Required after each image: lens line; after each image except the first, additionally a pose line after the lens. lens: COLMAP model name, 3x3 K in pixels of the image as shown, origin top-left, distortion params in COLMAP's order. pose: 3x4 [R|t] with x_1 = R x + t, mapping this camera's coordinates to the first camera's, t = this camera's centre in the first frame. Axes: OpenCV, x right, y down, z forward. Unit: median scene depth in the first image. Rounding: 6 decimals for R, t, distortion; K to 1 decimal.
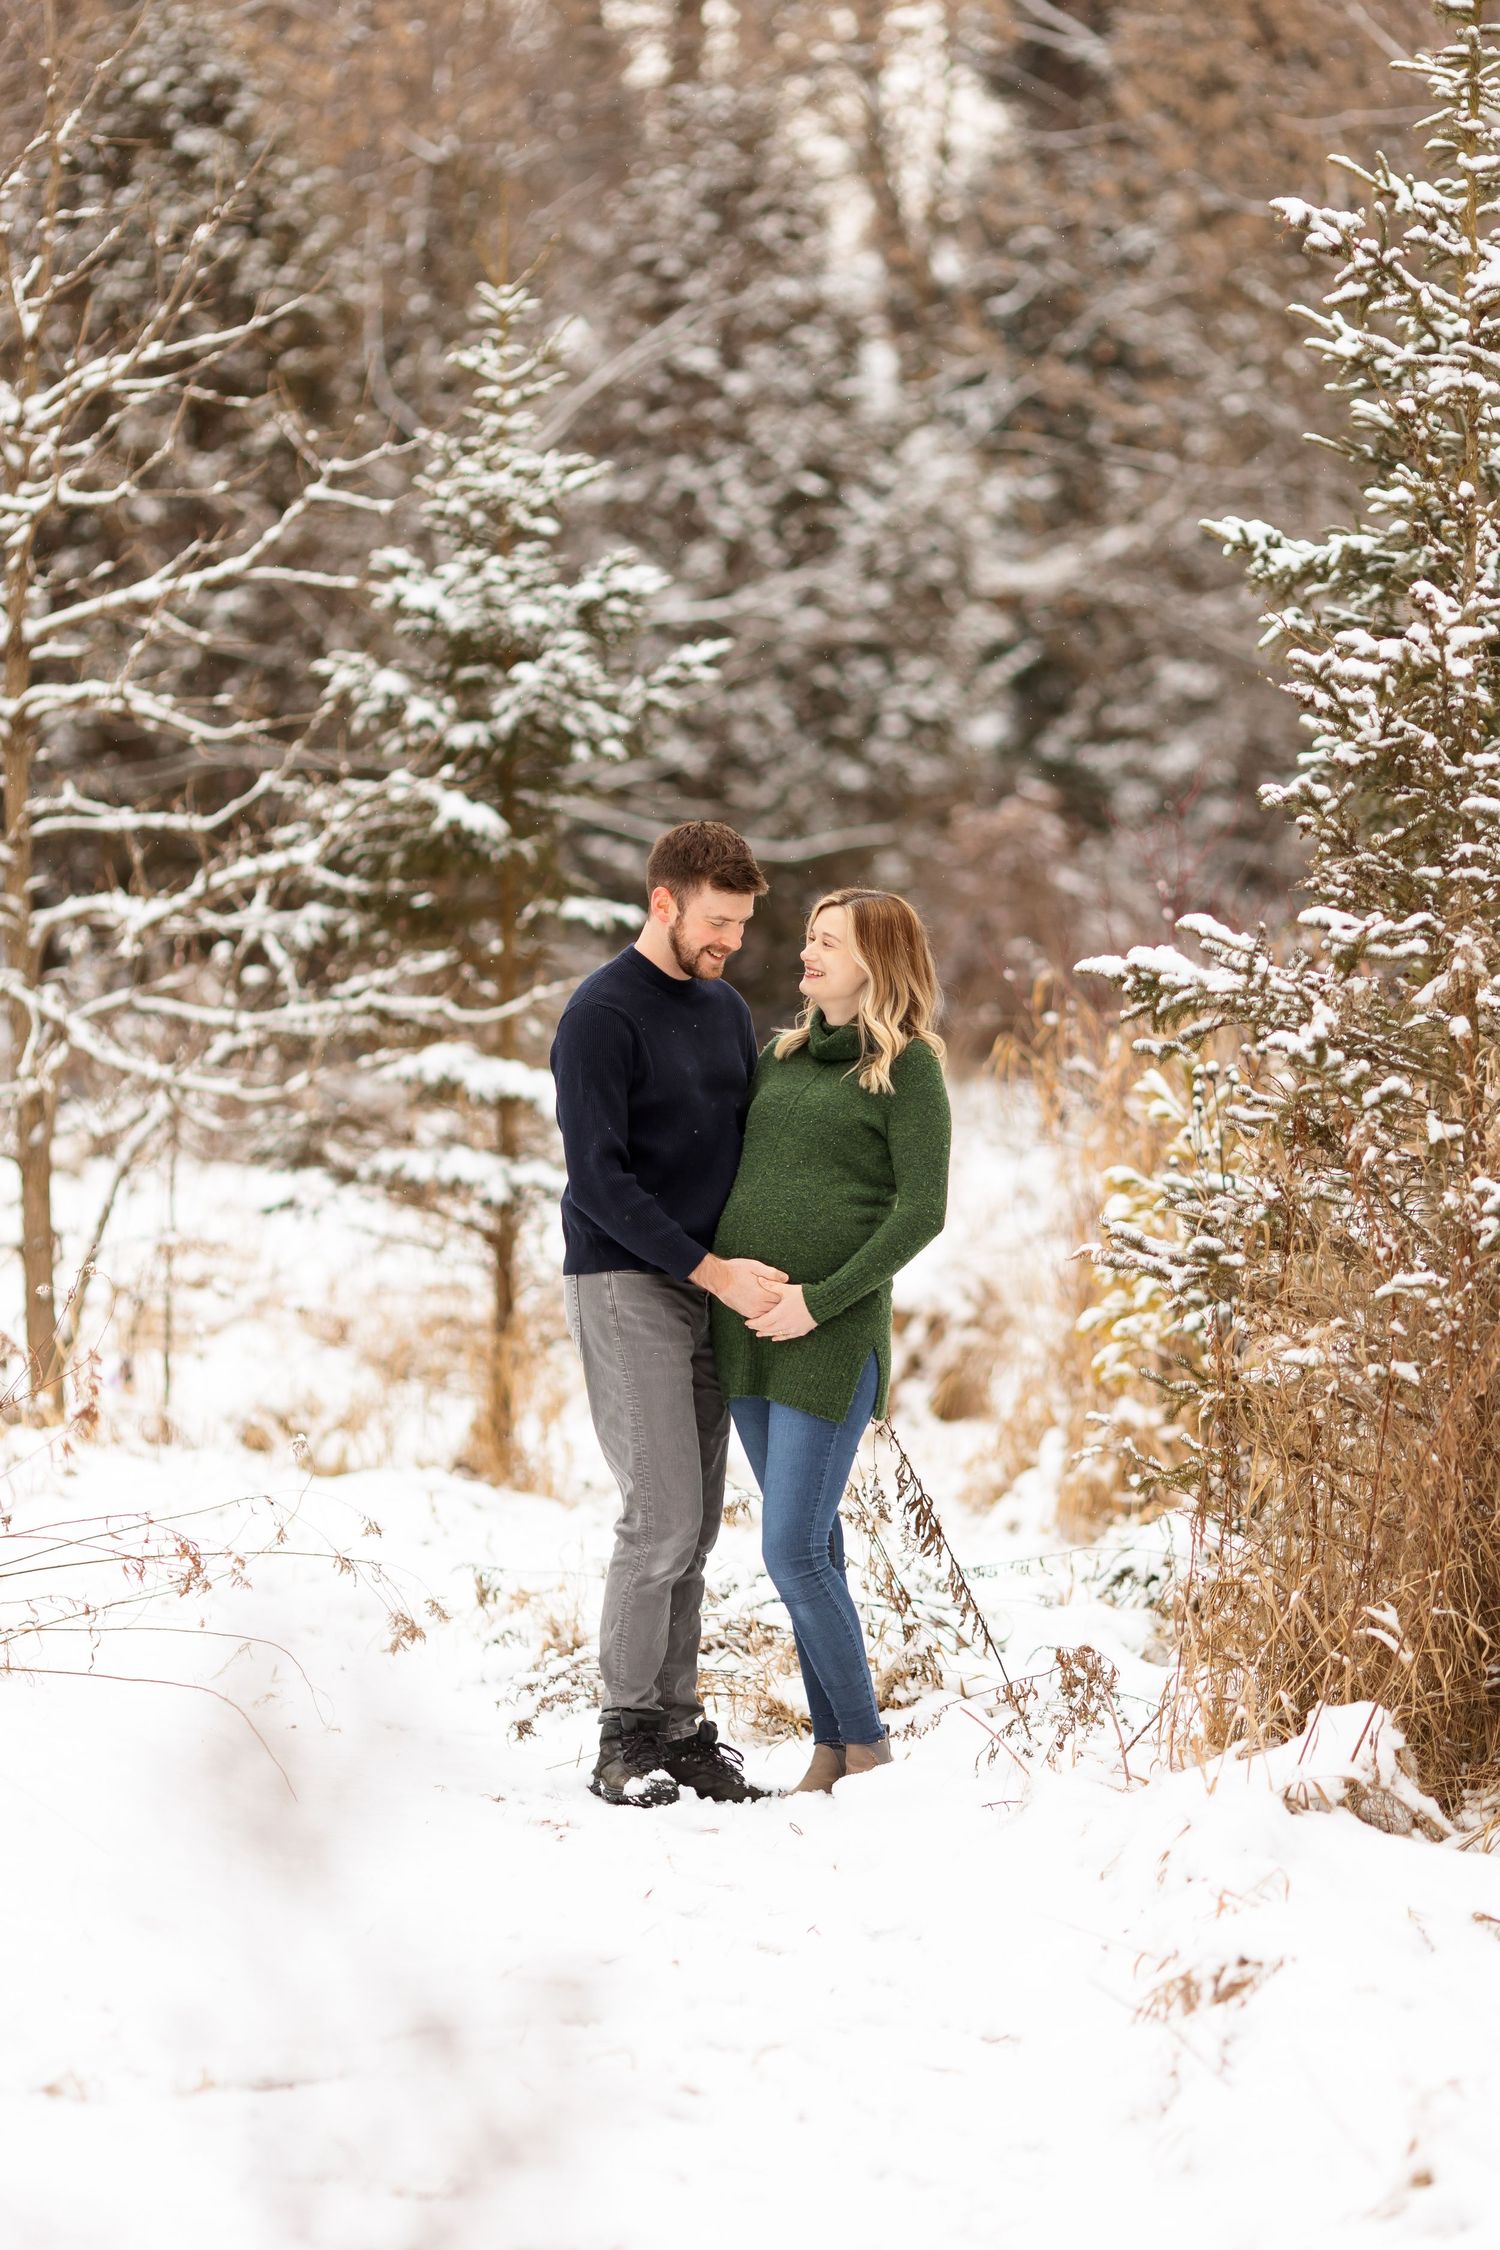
lens RADIAL K [[8412.9, 0, 754.7], [0, 8412.9, 1132.9], [0, 0, 1]] dist [-0.063594, 0.000000]
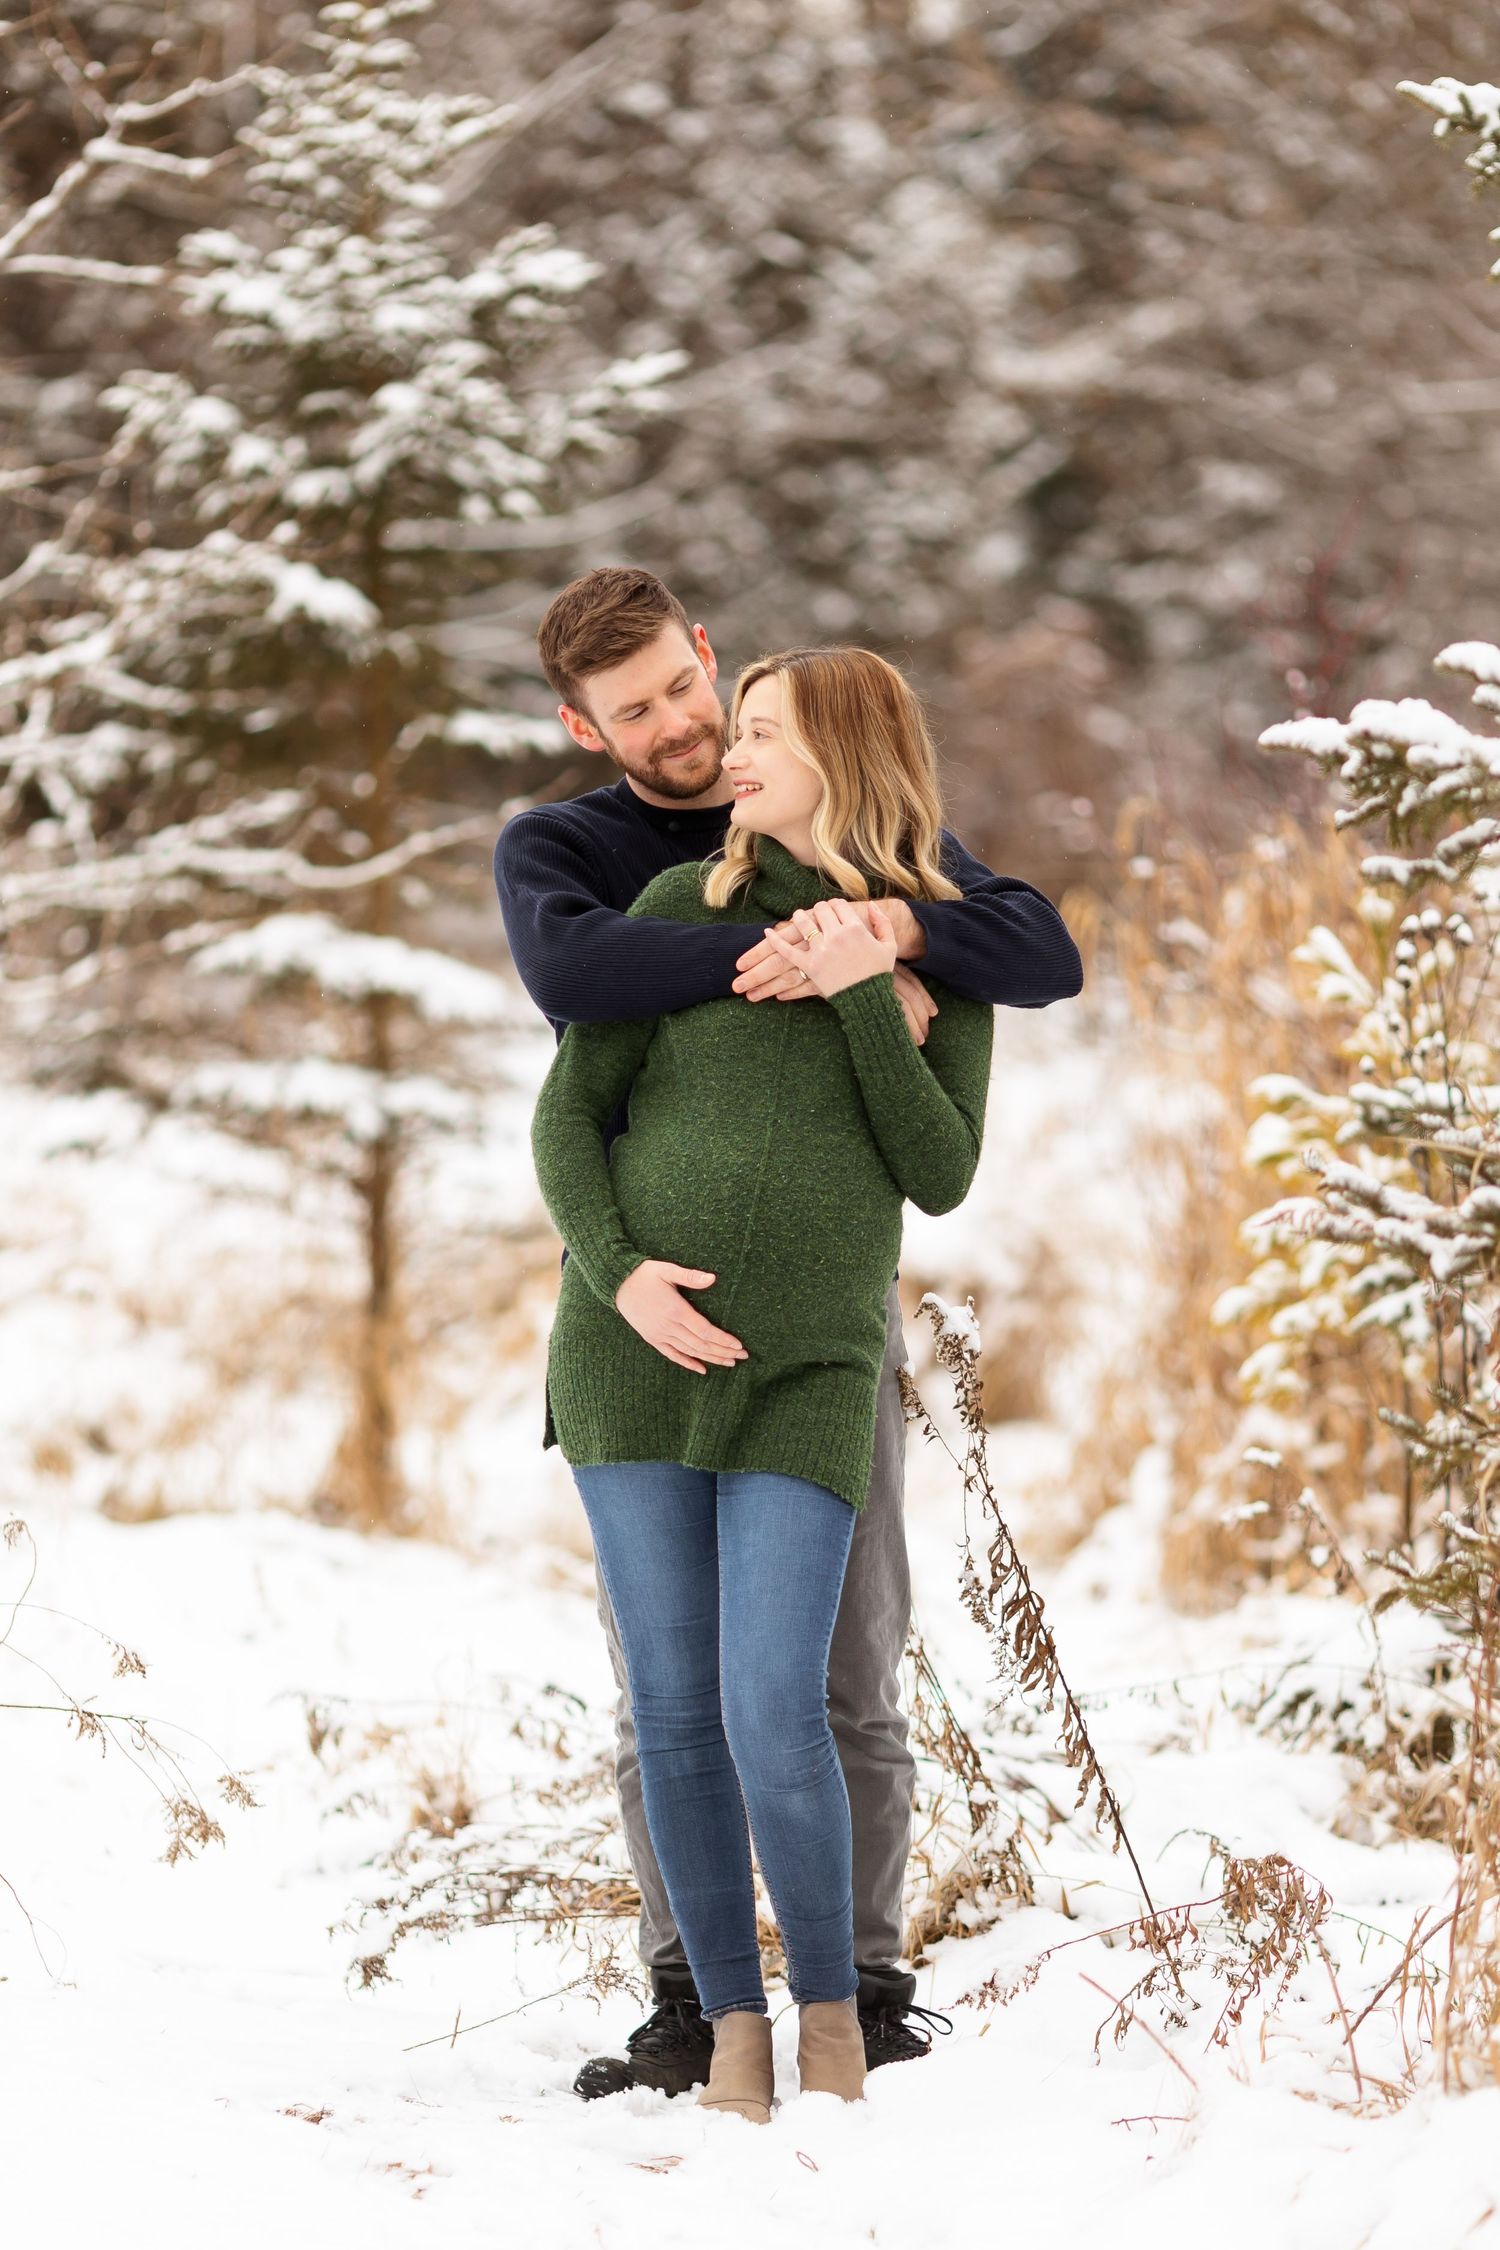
lens RADIAL K [[9056.2, 0, 748.8], [0, 9056.2, 1147.8], [0, 0, 1]] dist [0.073452, 0.000000]
pose [[0.999937, -0.010677, 0.003353, -0.000493], [0.010642, 0.999888, 0.010477, 0.001405], [-0.003464, -0.010441, 0.999939, 0.223636]]
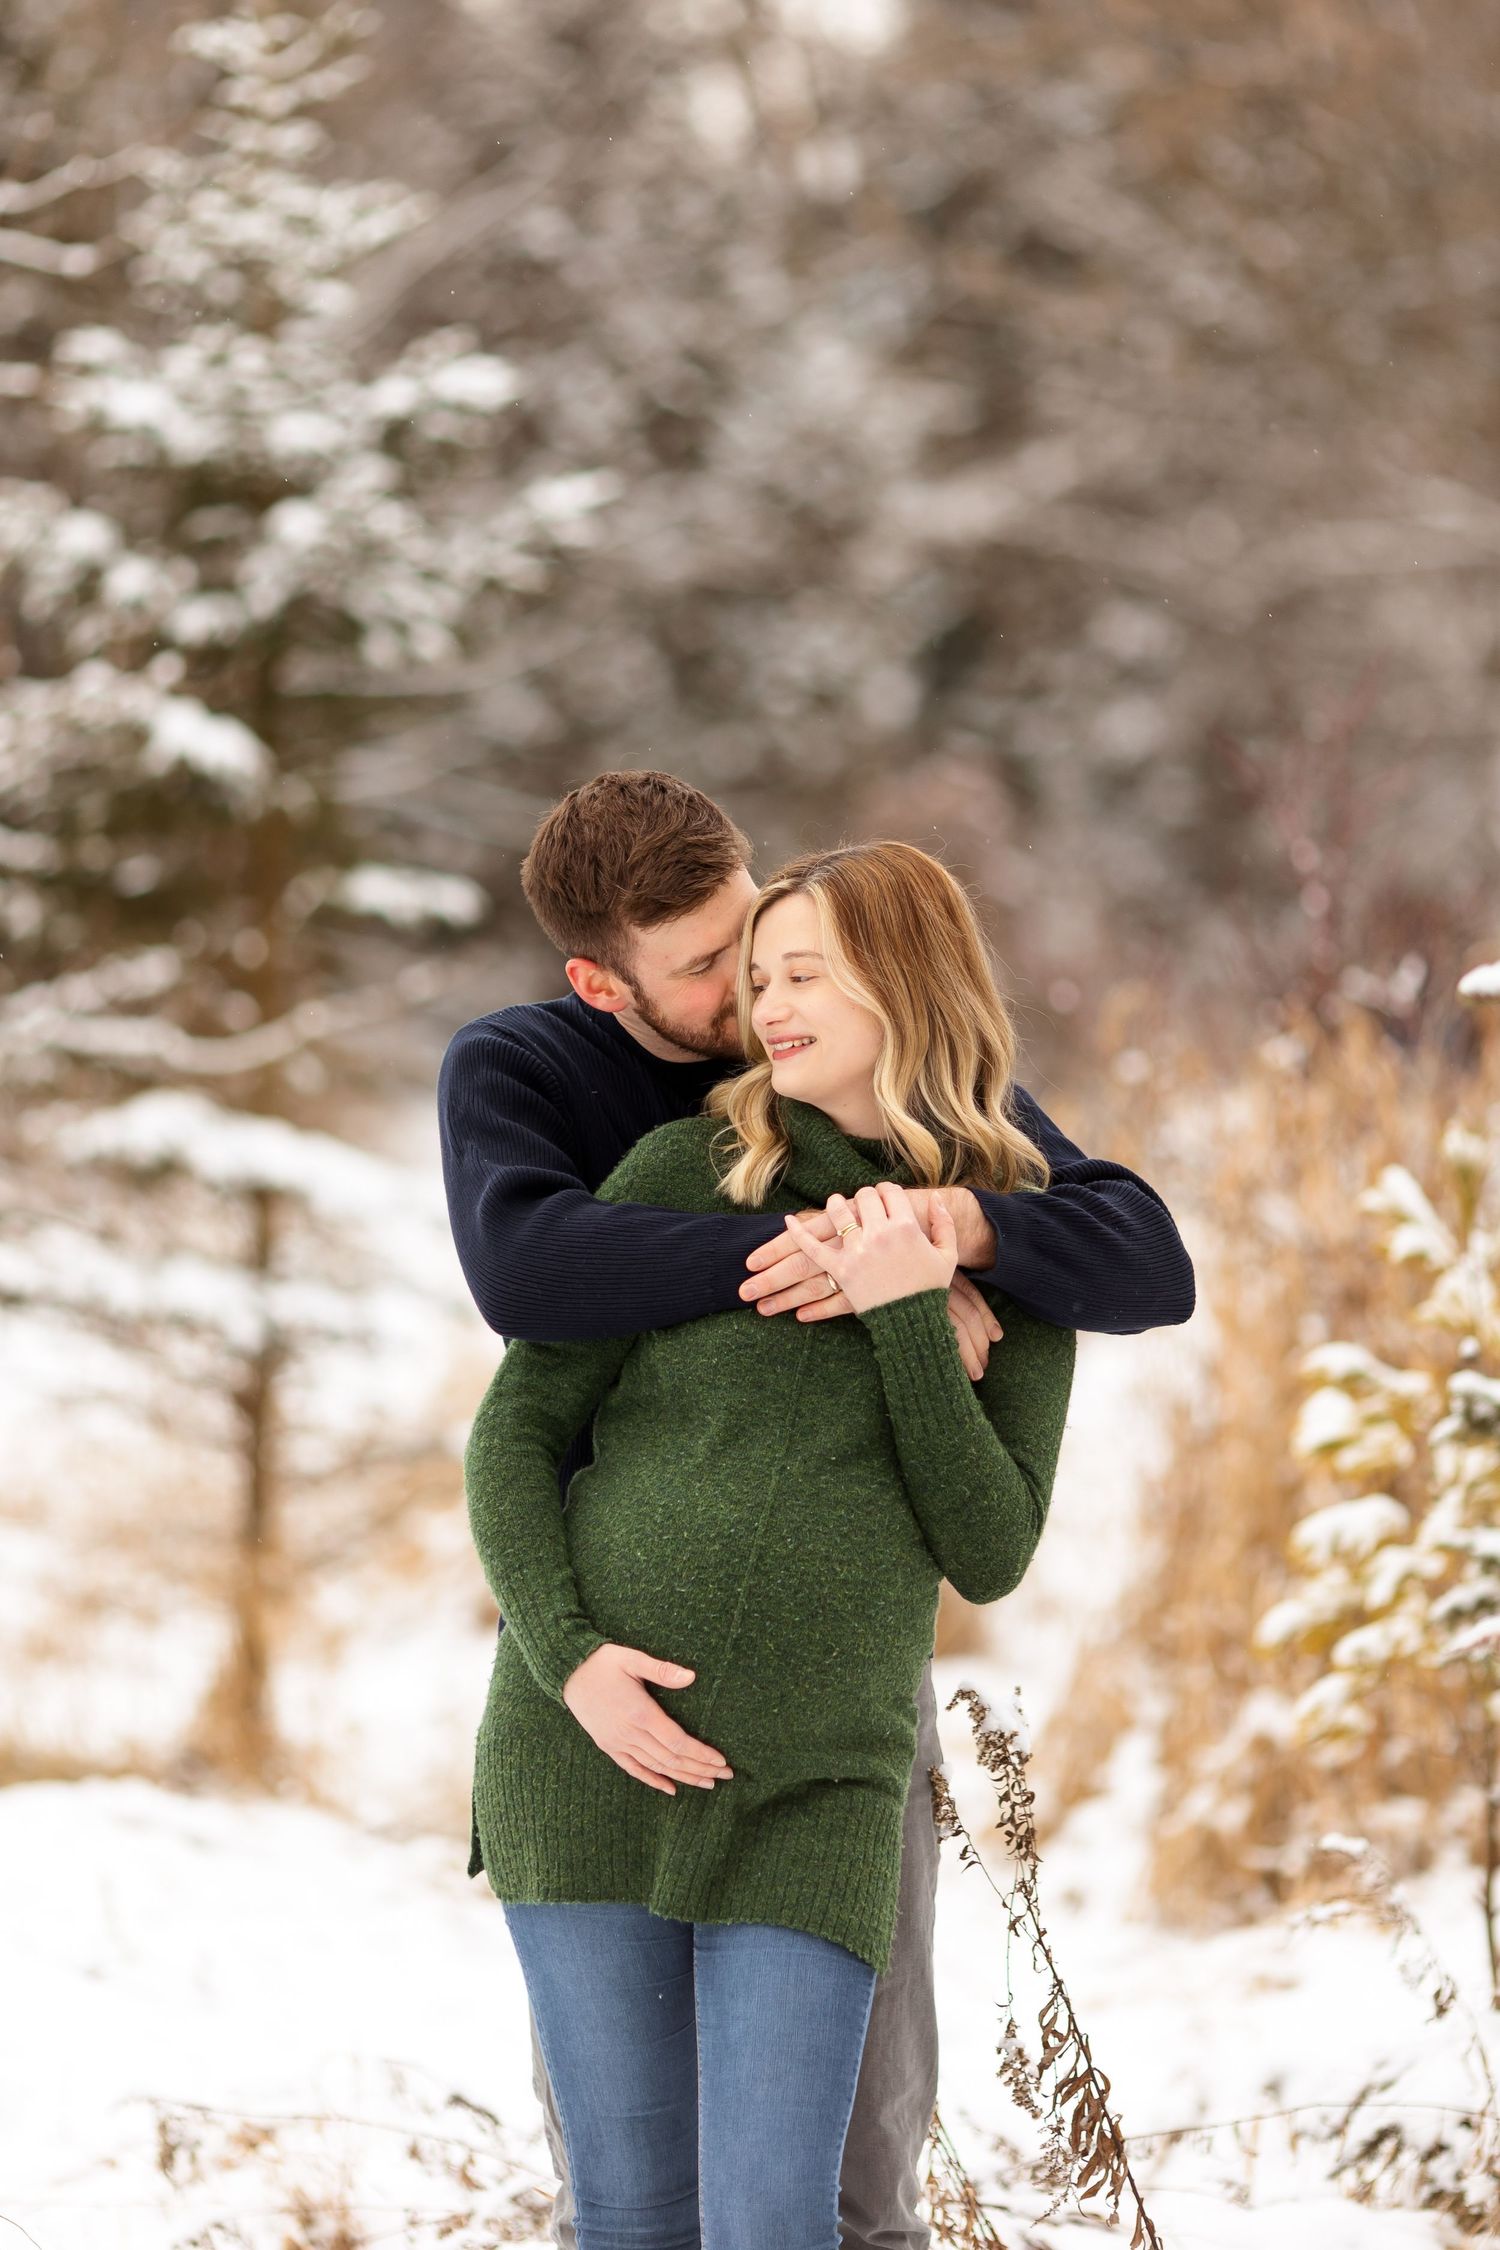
lens RADIAL K [[8412.9, 0, 740.9], [0, 8412.9, 1112.2], [0, 0, 1]] dist [-0.063594, 0.000000]
pose [[0.999782, 0.007383, 0.019505, -0.005318], [-0.007295, 0.999963, -0.004539, -0.006930], [-0.019538, 0.004395, 0.999799, 0.354299]]
